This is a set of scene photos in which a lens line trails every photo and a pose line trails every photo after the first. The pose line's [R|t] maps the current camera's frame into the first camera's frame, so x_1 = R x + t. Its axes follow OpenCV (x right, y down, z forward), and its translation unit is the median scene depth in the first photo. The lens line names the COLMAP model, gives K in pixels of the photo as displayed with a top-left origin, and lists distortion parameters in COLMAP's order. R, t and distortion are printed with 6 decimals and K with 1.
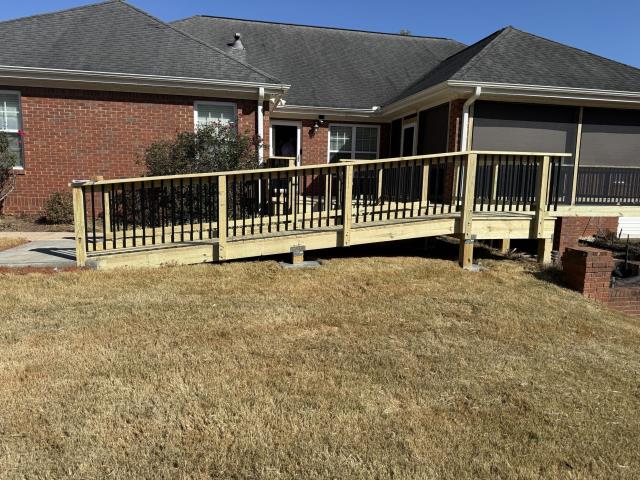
lens RADIAL K [[455.0, 0, 317.0], [0, 455.0, 243.2], [0, 0, 1]] dist [0.114948, -0.148510]
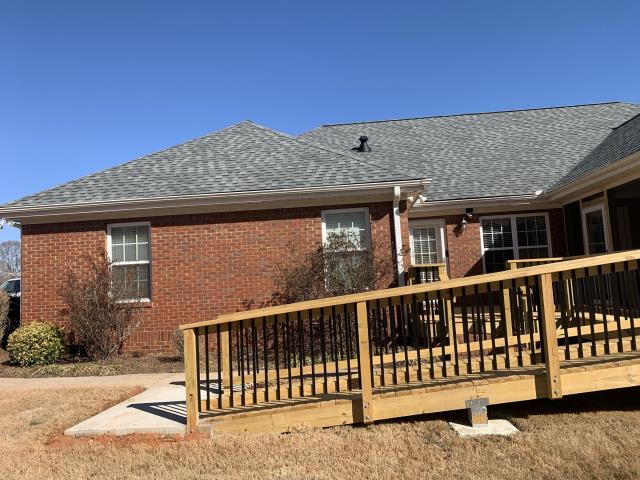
lens RADIAL K [[455.0, 0, 317.0], [0, 455.0, 243.2], [0, 0, 1]] dist [0.114948, -0.148510]
pose [[0.961440, -0.094950, -0.258105, -0.065330], [0.038346, 0.975625, -0.216069, -0.072164], [0.272329, 0.197840, 0.941645, 0.228307]]
